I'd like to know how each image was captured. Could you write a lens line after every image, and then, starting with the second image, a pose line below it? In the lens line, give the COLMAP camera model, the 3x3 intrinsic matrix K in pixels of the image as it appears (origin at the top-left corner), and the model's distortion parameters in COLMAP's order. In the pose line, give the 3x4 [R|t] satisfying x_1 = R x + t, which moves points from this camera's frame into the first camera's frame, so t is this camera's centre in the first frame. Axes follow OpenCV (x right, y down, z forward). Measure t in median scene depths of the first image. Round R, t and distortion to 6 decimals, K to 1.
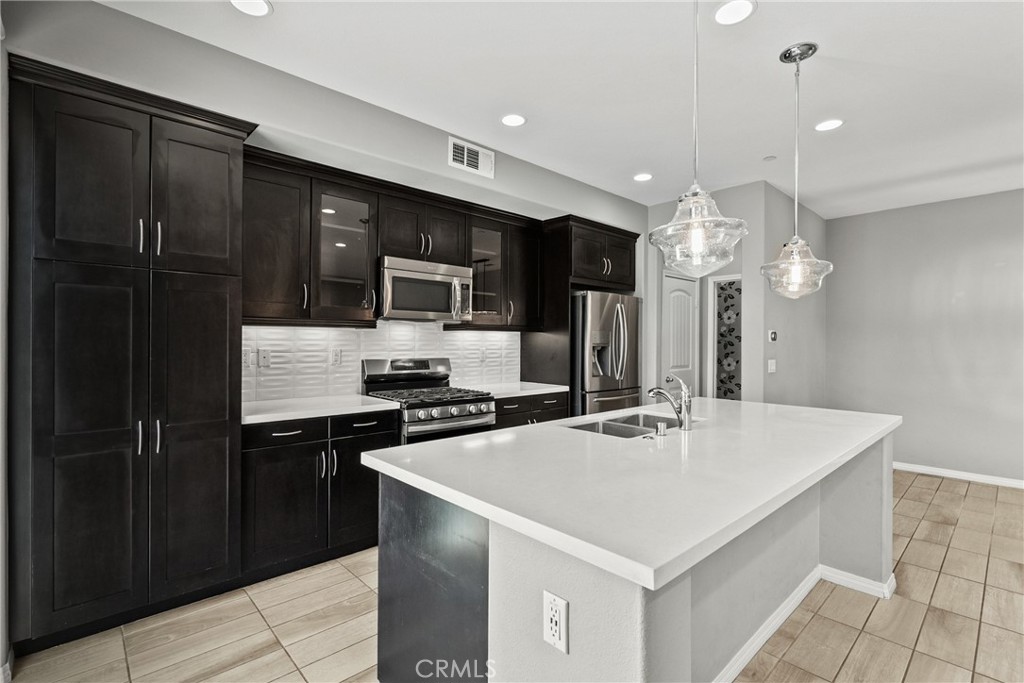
lens RADIAL K [[473.0, 0, 509.7], [0, 473.0, 339.1], [0, 0, 1]] dist [-0.001084, 0.000335]
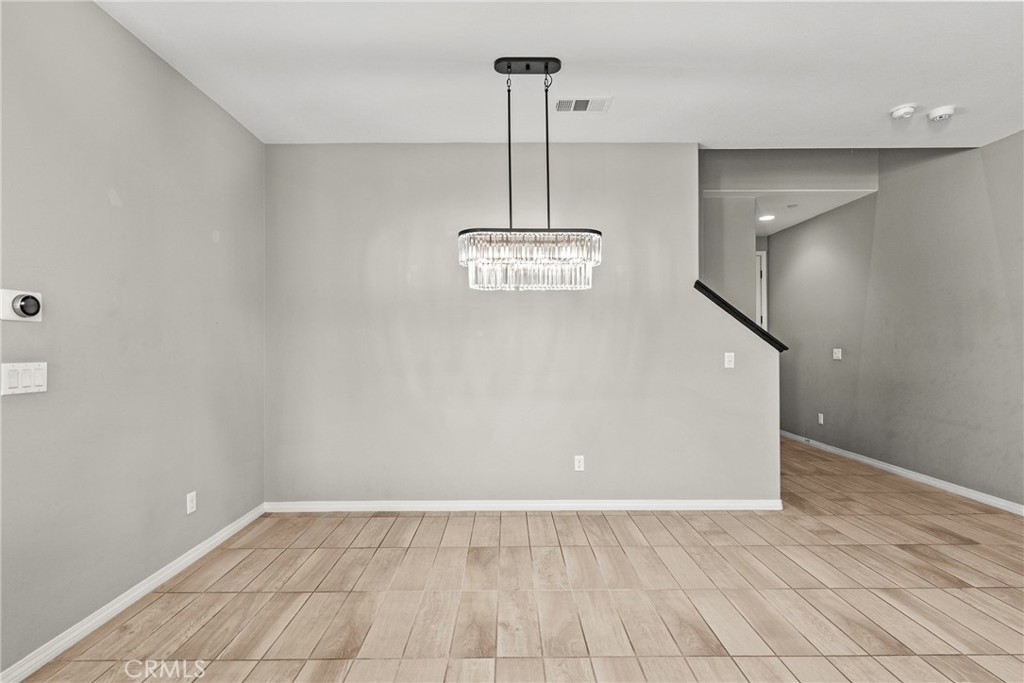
lens RADIAL K [[466.1, 0, 507.9], [0, 466.1, 342.9], [0, 0, 1]] dist [-0.002388, 0.000533]
pose [[0.678841, -0.002942, 0.734279, 0.650585], [0.003613, 0.999993, 0.000666, 0.033060], [-0.734276, 0.002201, 0.678847, 0.492170]]
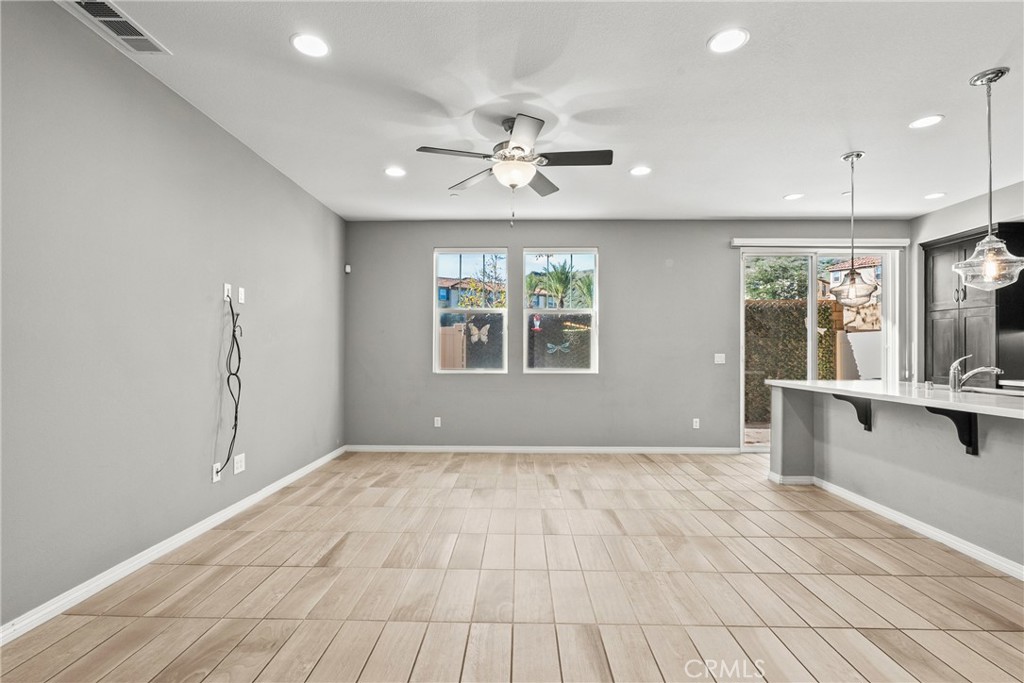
lens RADIAL K [[468.6, 0, 508.8], [0, 468.6, 349.4], [0, 0, 1]] dist [-0.003735, 0.000280]
pose [[-0.697807, -0.010751, -0.716205, 1.450859], [-0.004028, 0.999930, -0.011085, 0.048567], [0.716275, -0.004850, -0.697801, 0.621454]]
